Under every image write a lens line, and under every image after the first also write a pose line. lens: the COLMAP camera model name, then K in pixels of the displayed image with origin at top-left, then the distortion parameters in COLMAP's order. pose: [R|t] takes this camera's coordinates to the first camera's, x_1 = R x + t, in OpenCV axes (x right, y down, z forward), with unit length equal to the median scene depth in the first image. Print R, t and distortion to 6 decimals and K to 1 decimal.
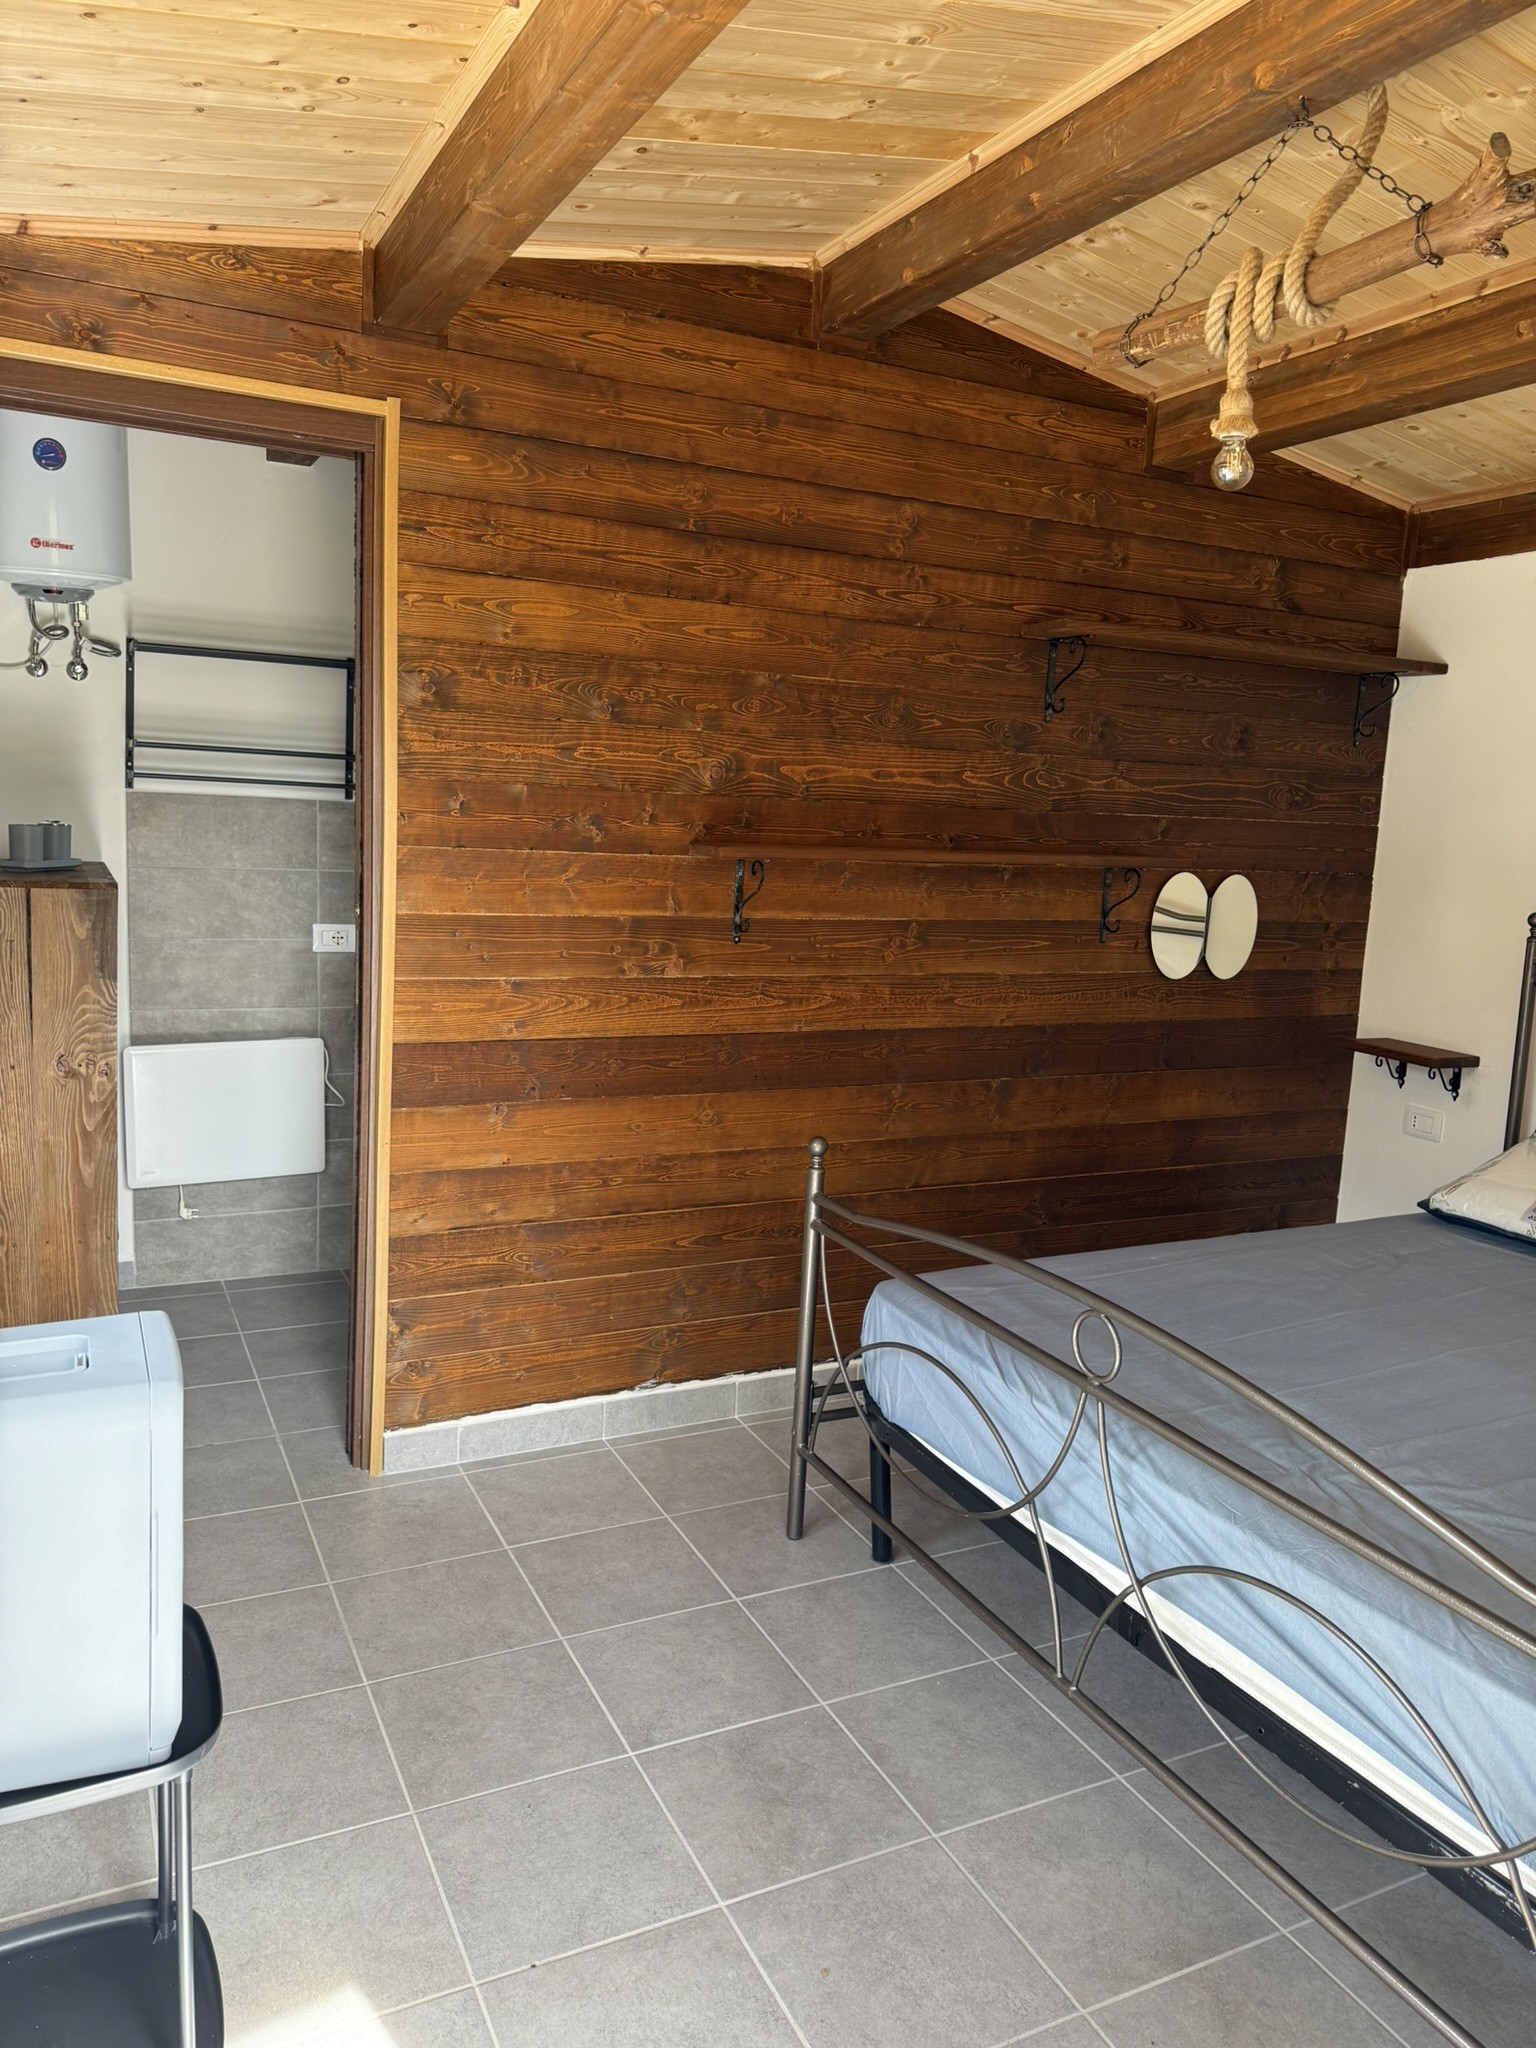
lens RADIAL K [[1453.4, 0, 760.8], [0, 1453.4, 1025.7], [0, 0, 1]] dist [0.039964, -0.055006]
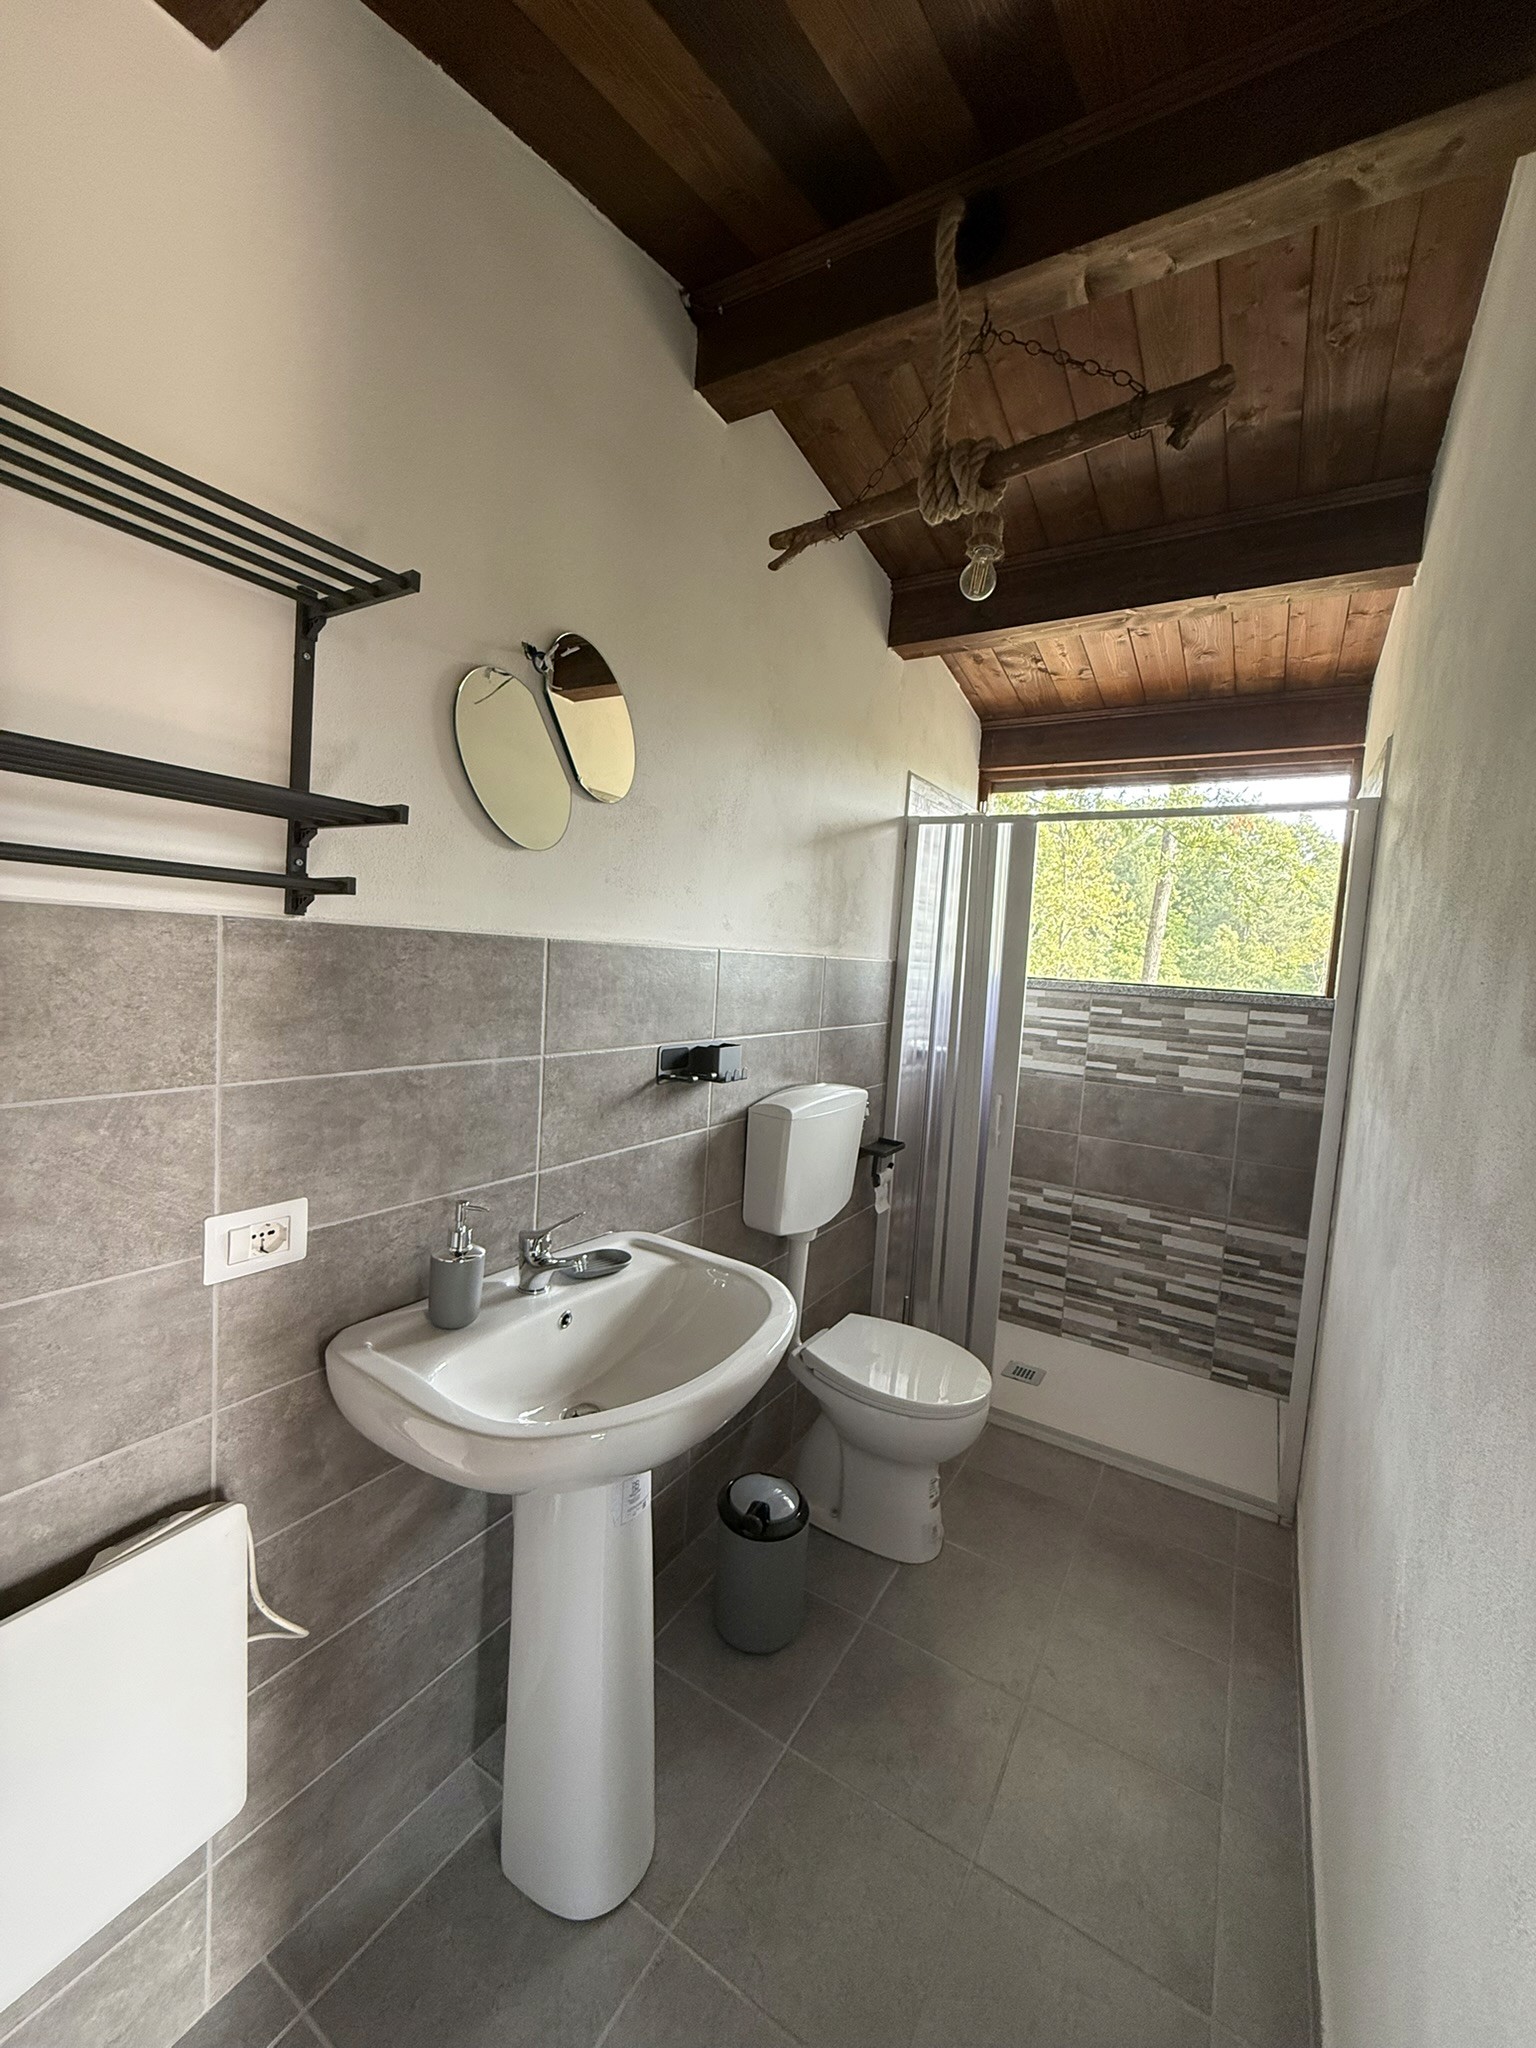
lens RADIAL K [[820.8, 0, 768.0], [0, 820.8, 1024.0], [0, 0, 1]] dist [0.002342, 0.000443]
pose [[0.845011, -0.040471, 0.533216, -0.073090], [0.061427, 0.997878, -0.021607, -0.027117], [-0.531210, 0.051012, 0.845703, 0.179113]]
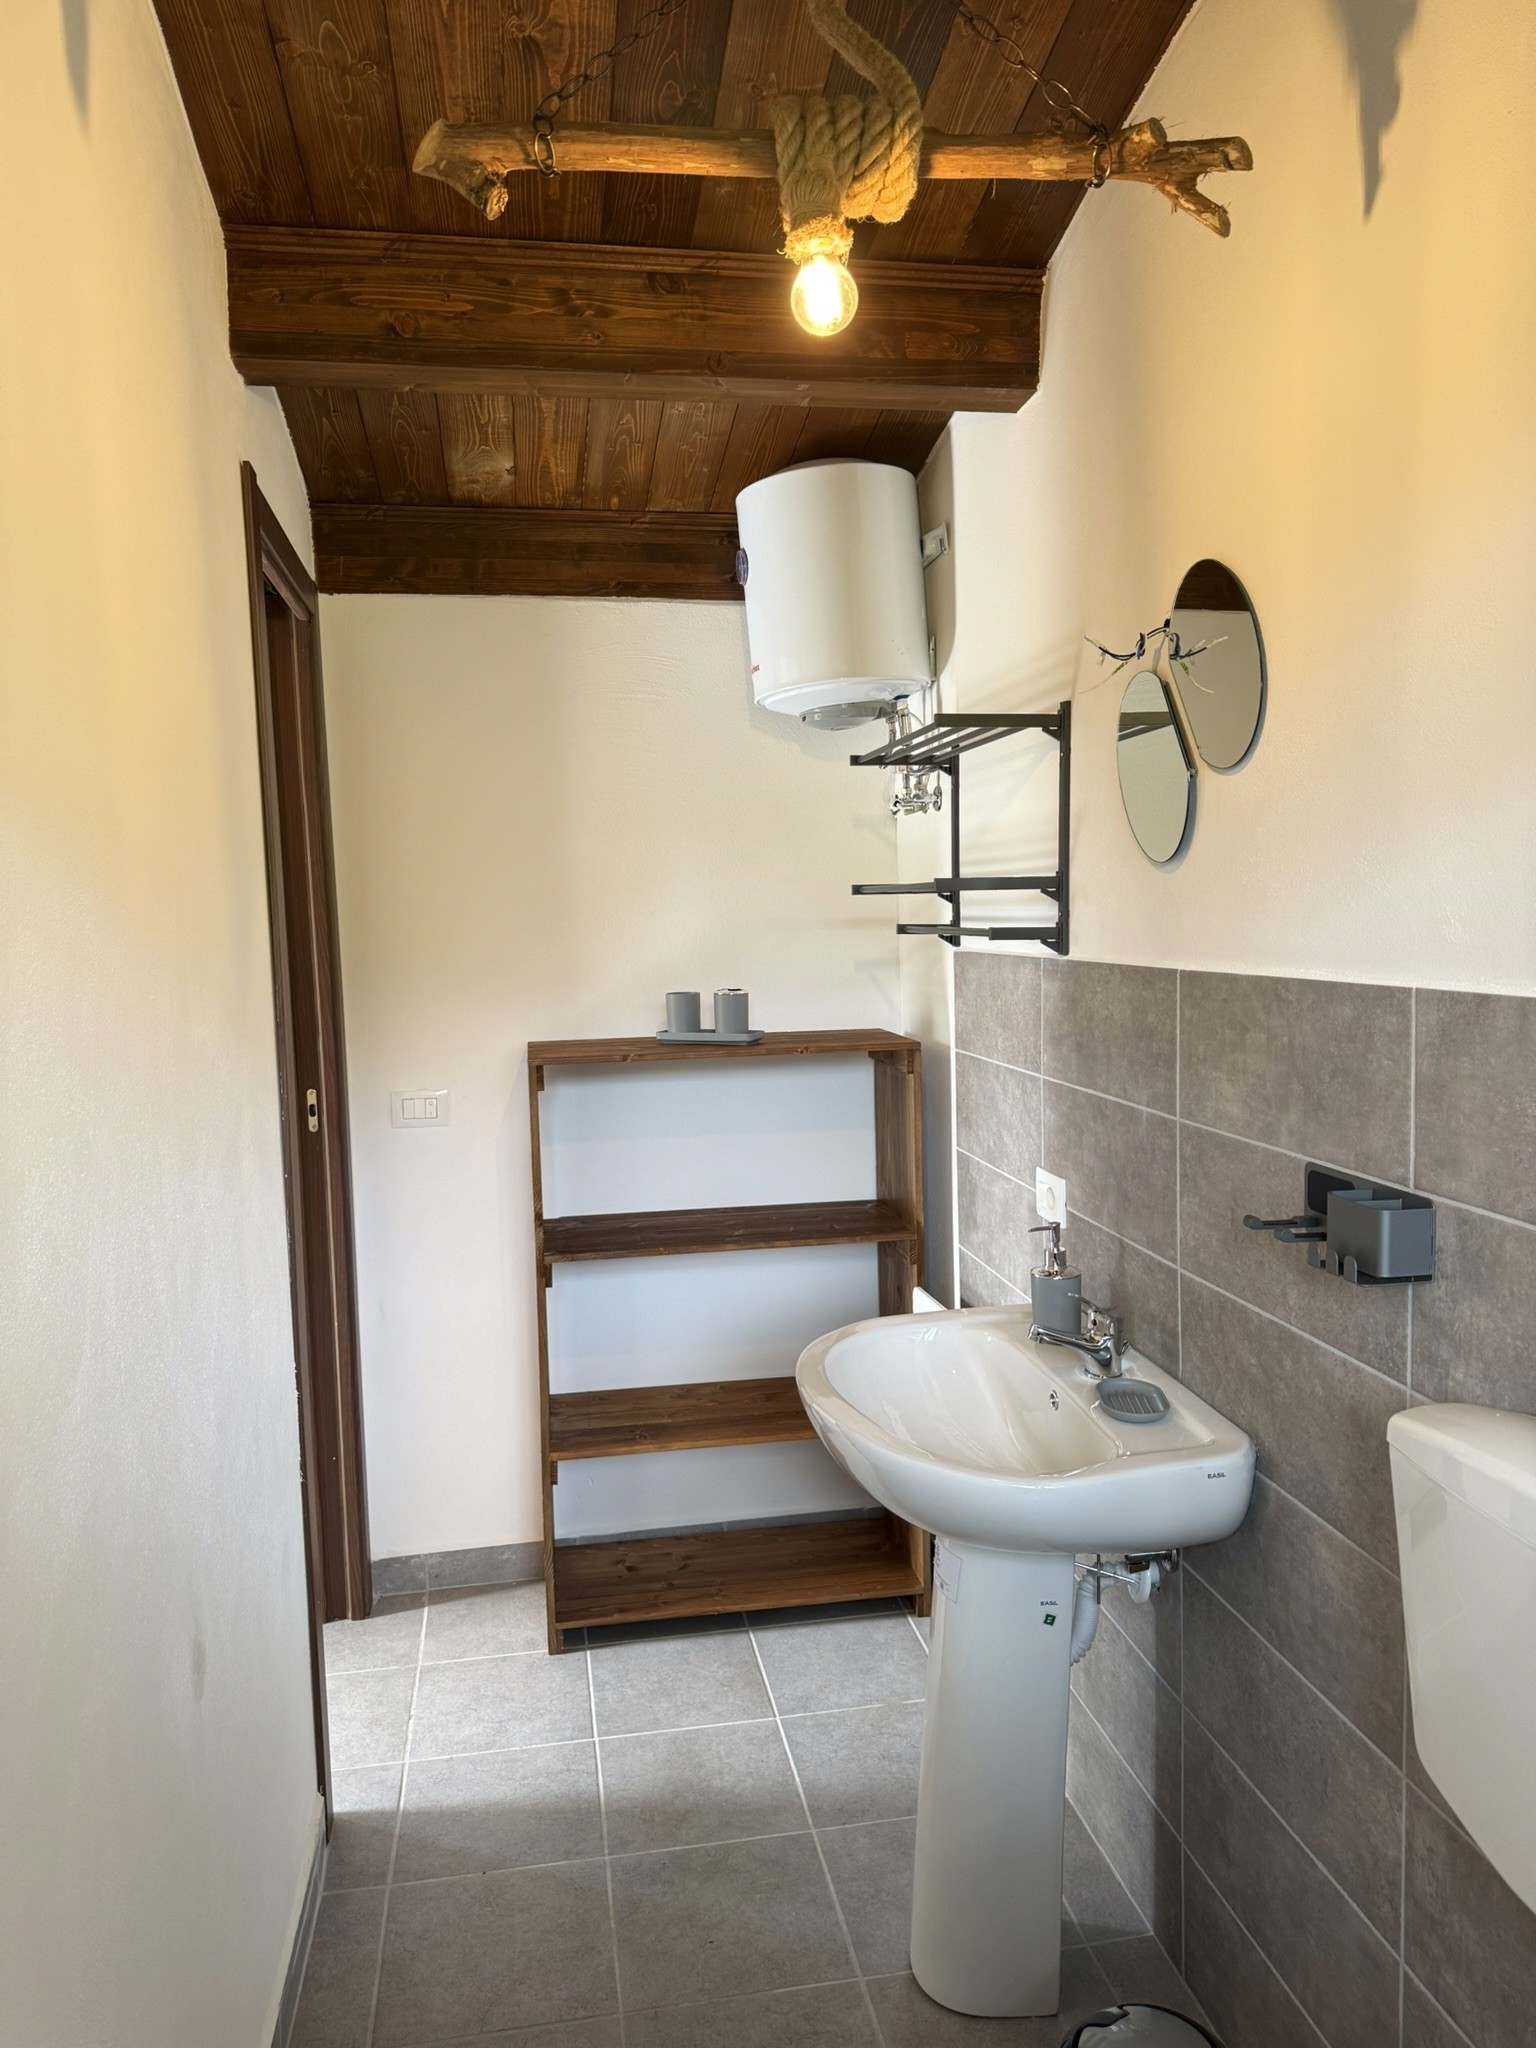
lens RADIAL K [[1456.2, 0, 761.4], [0, 1456.2, 1026.9], [0, 0, 1]] dist [0.086442, -0.110921]
pose [[-0.291906, 0.039095, -0.955648, 0.069919], [-0.132574, 0.987865, 0.080908, -0.039117], [0.947214, 0.150312, -0.283181, 0.261022]]
